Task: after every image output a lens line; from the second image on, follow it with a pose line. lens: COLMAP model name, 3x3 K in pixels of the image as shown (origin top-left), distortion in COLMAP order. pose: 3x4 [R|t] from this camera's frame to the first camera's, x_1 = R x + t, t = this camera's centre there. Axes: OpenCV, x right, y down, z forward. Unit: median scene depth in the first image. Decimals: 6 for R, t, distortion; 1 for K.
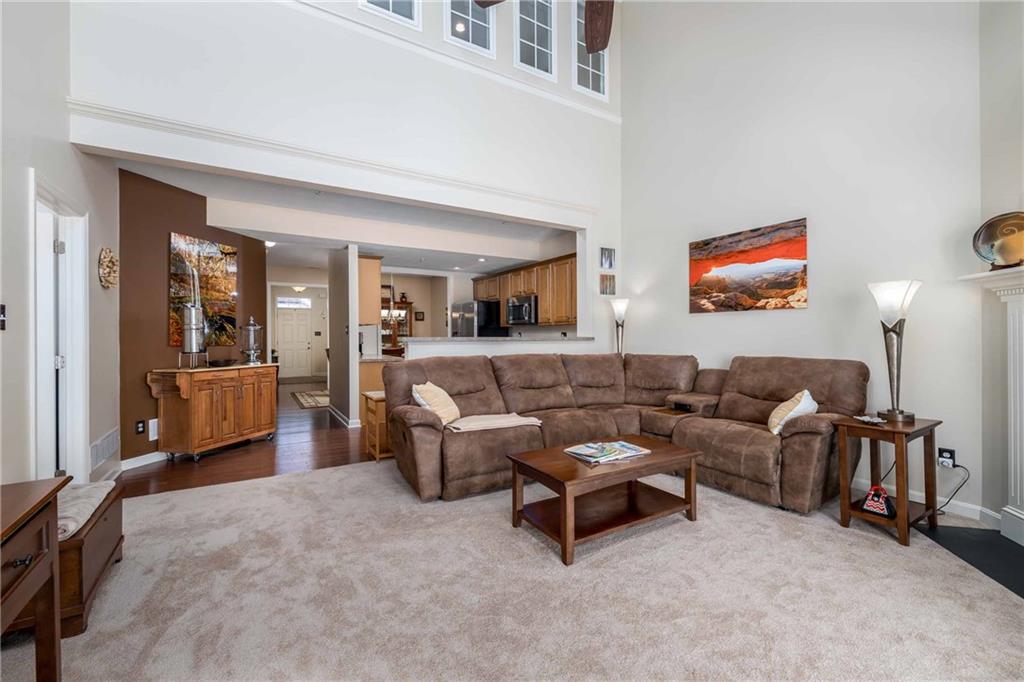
lens RADIAL K [[431.8, 0, 514.2], [0, 431.8, 336.2], [0, 0, 1]] dist [-0.000872, -0.000025]
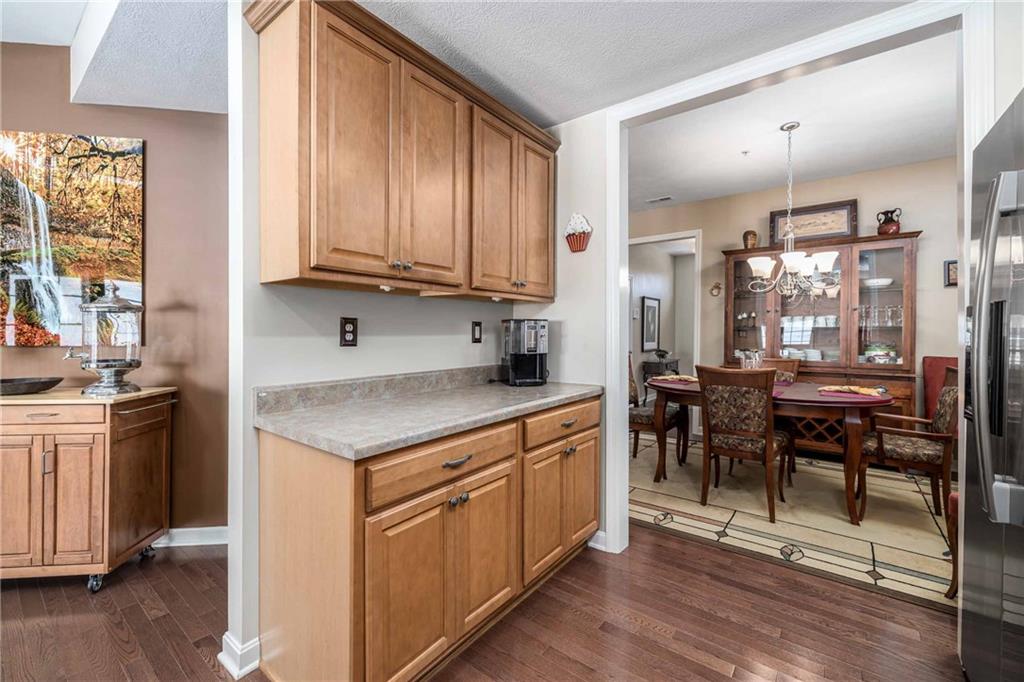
lens RADIAL K [[431.8, 0, 511.3], [0, 431.8, 336.0], [0, 0, 1]] dist [-0.000872, -0.000025]
pose [[0.347872, 0.007368, -0.937513, -0.030030], [-0.002571, 0.999973, 0.006905, 0.002283], [0.937539, 0.000008, 0.347881, 0.558858]]
